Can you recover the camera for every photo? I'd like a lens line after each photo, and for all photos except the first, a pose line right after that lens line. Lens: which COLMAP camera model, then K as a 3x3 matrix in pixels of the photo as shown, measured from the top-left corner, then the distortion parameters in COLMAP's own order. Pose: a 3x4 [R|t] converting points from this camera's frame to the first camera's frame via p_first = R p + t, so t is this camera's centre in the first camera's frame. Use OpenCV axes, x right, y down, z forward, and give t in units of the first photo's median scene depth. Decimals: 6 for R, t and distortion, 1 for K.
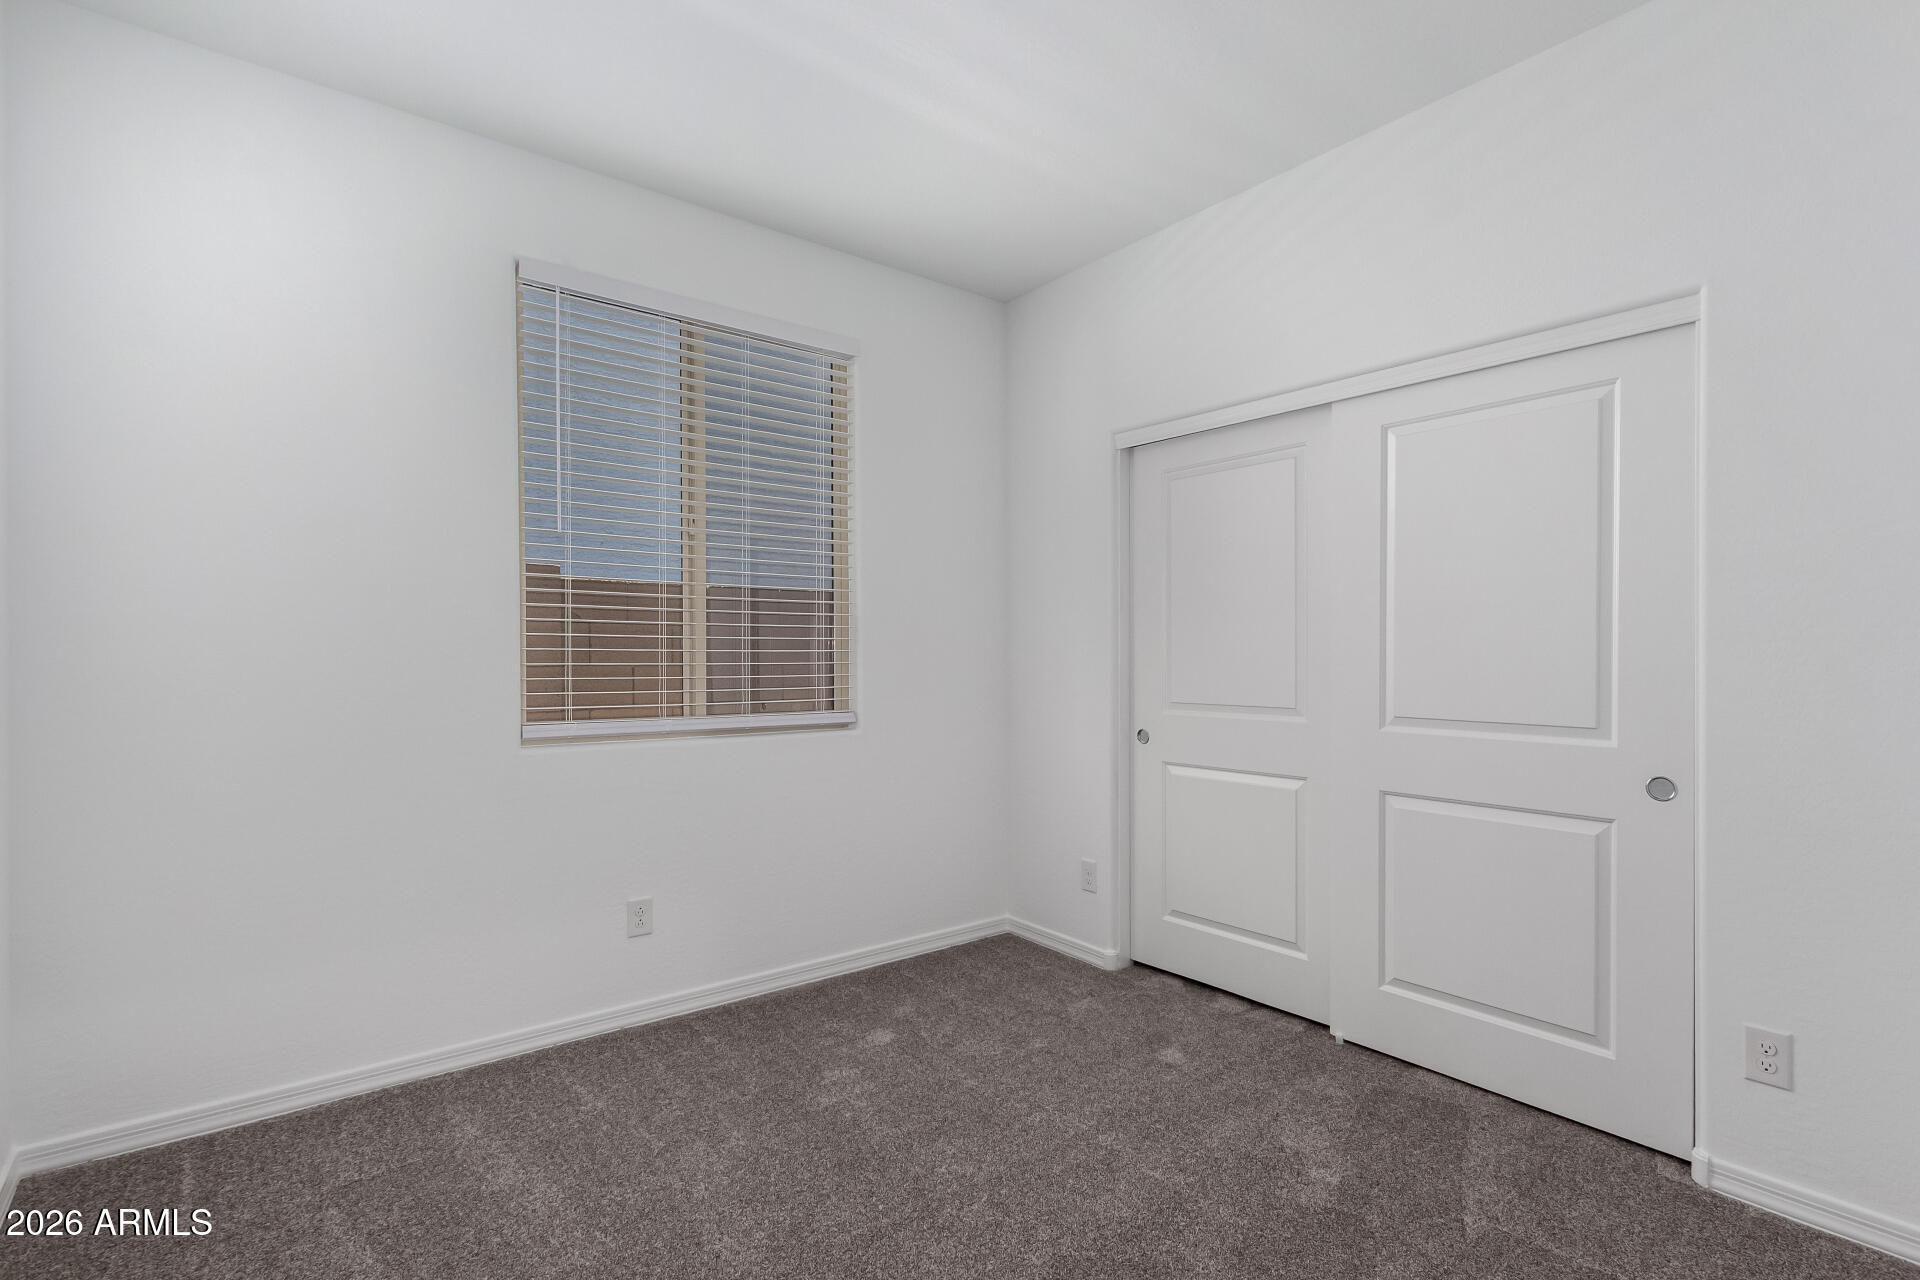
lens RADIAL K [[900.4, 0, 972.2], [0, 900.4, 656.7], [0, 0, 1]] dist [0.002869, -0.000593]
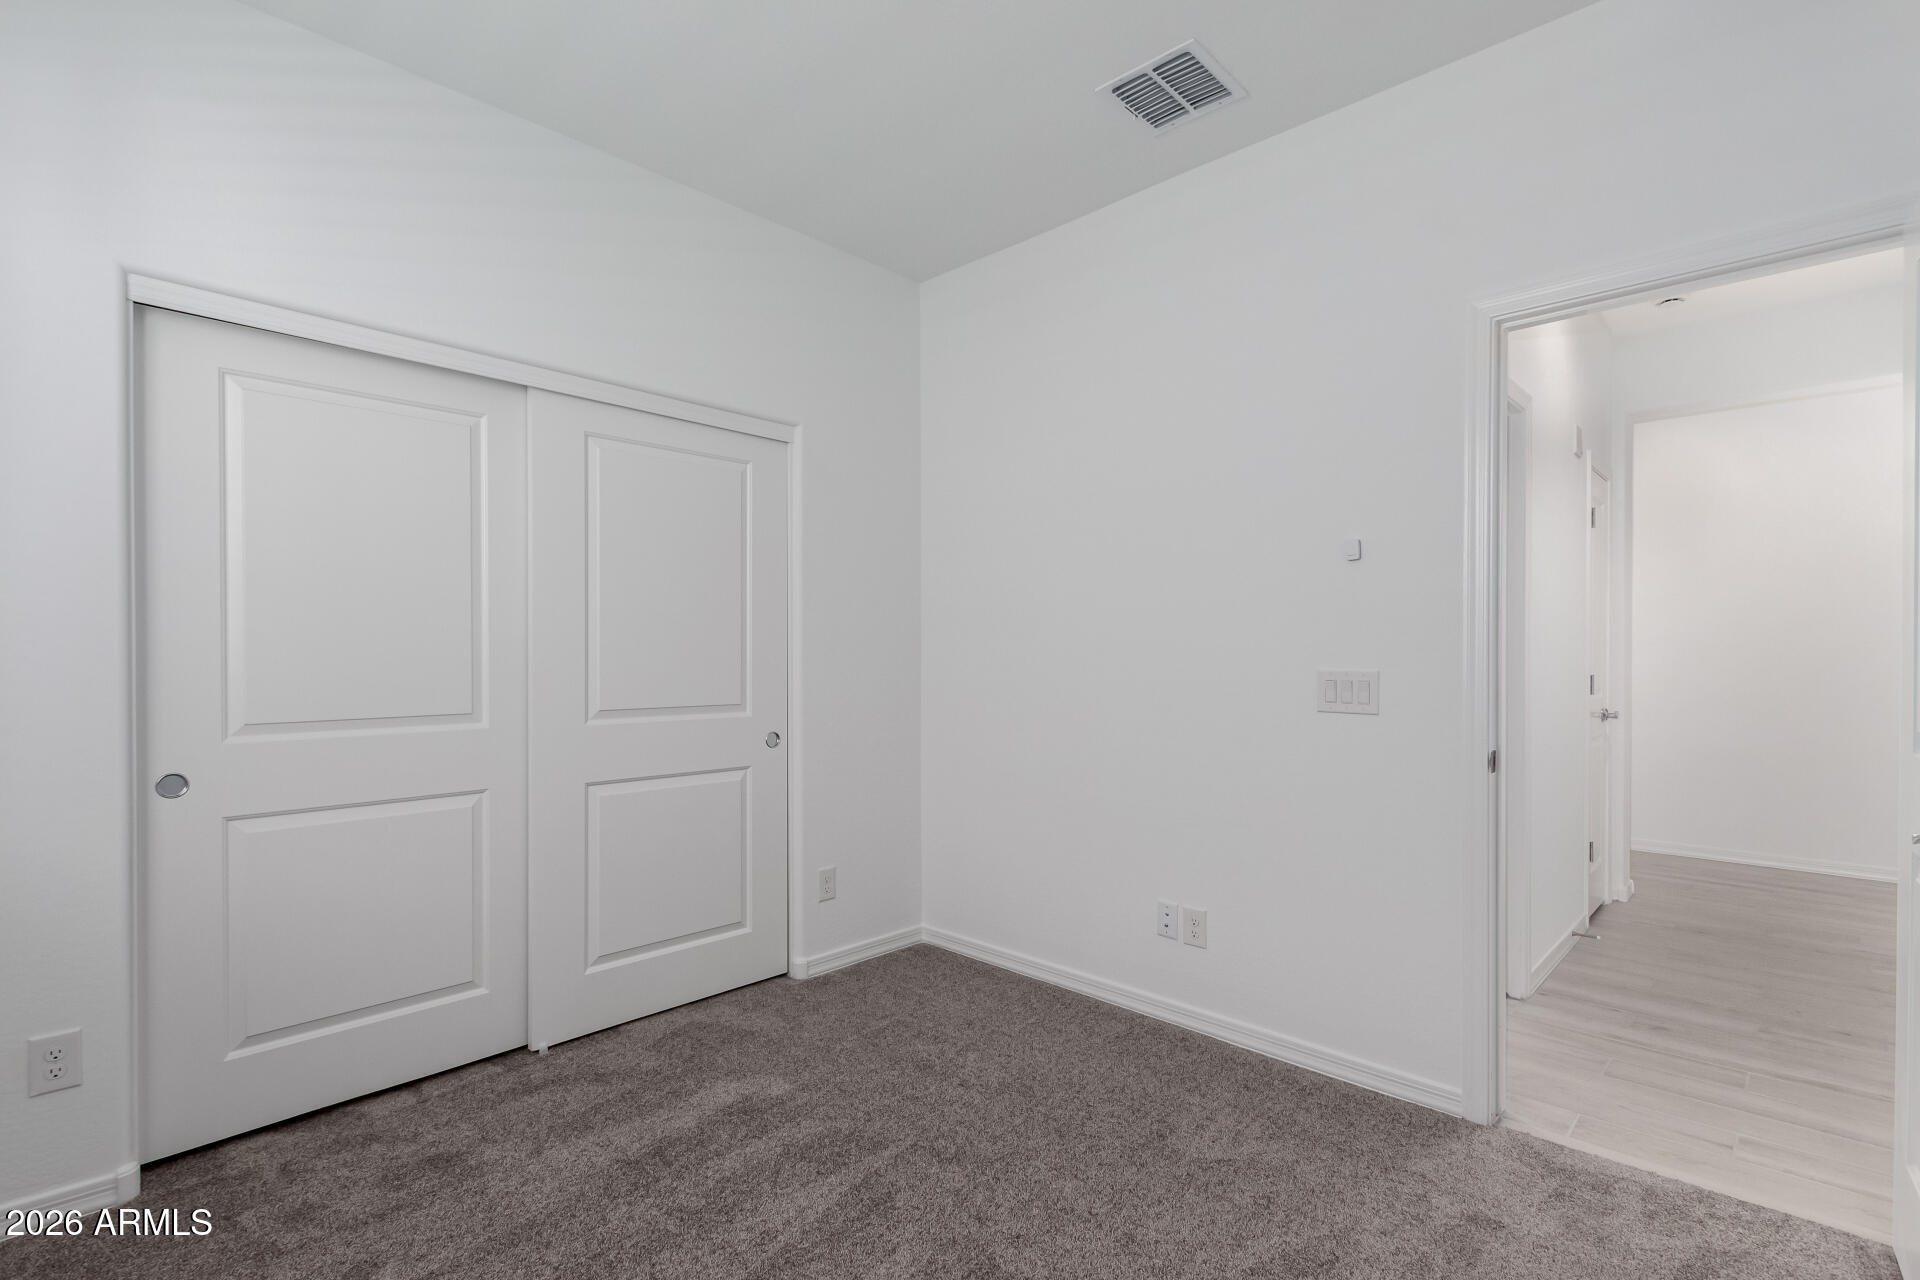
lens RADIAL K [[878.4, 0, 894.5], [0, 878.4, 655.4], [0, 0, 1]] dist [-0.001001, -0.000489]
pose [[-0.085012, -0.007061, 0.996355, -0.645338], [0.004082, 0.999964, 0.007435, -0.006207], [-0.996372, 0.004700, -0.084980, 0.805638]]
